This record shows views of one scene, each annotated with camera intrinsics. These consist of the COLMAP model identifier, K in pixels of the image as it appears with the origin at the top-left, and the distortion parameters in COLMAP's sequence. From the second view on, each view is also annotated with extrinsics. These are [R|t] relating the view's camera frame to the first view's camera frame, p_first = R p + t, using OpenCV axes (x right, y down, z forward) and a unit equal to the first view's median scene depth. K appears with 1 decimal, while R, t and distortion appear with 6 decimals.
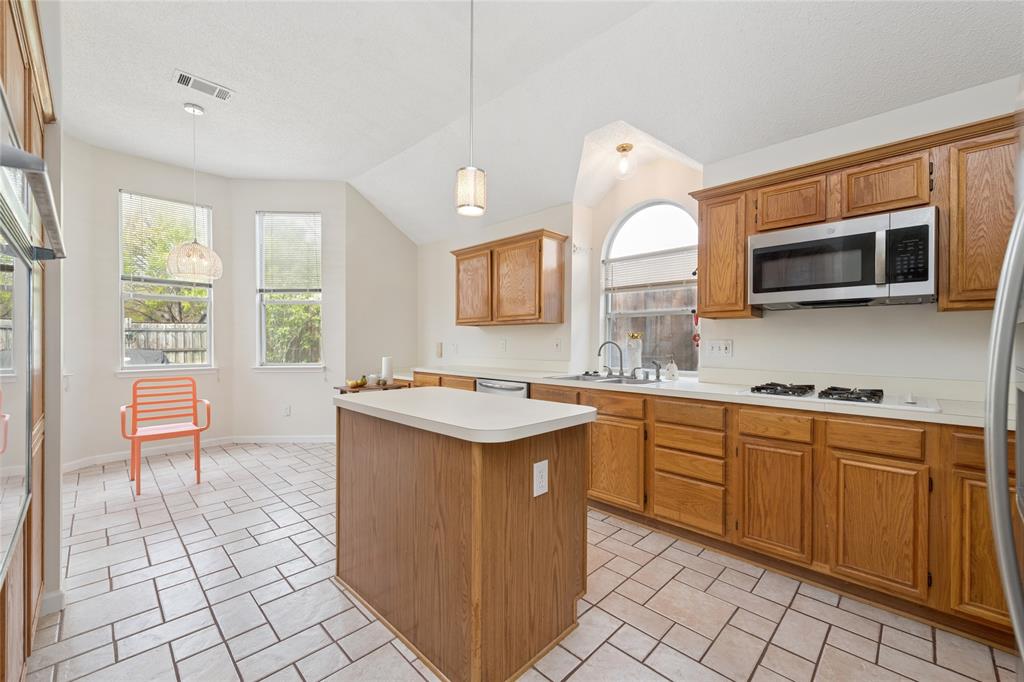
lens RADIAL K [[402.0, 0, 511.4], [0, 402.0, 341.6], [0, 0, 1]] dist [0.011890, -0.002130]
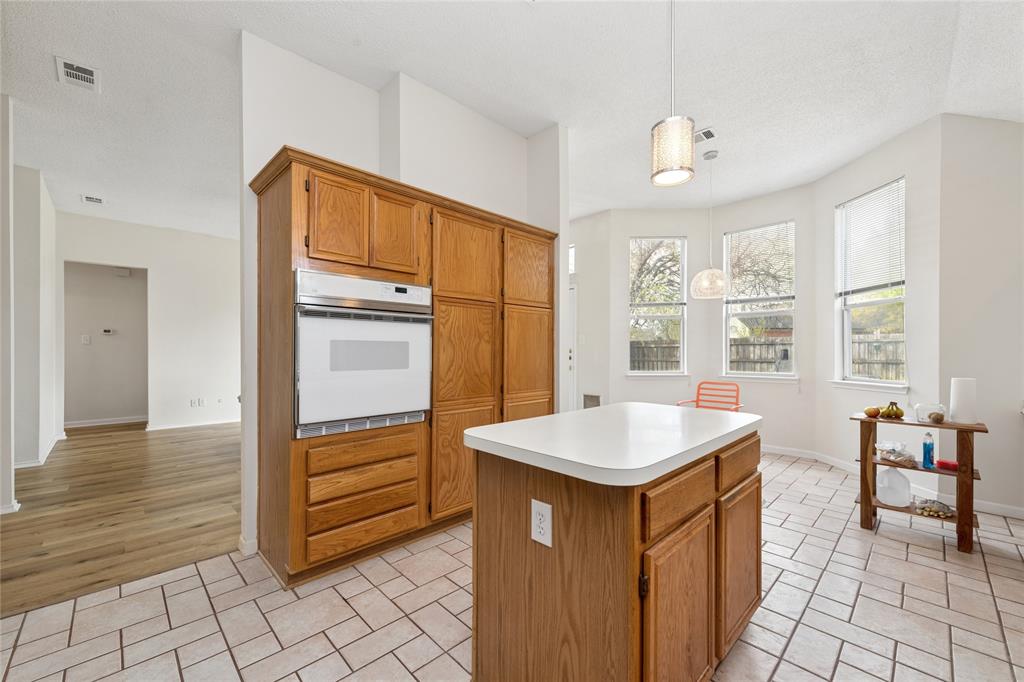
lens RADIAL K [[402.0, 0, 510.2], [0, 402.0, 350.3], [0, 0, 1]] dist [0.011890, -0.002130]
pose [[-0.025025, -0.004455, -0.999677, 0.386106], [-0.000761, 0.999990, -0.004437, -0.000254], [0.999687, 0.000649, -0.025029, 0.421334]]
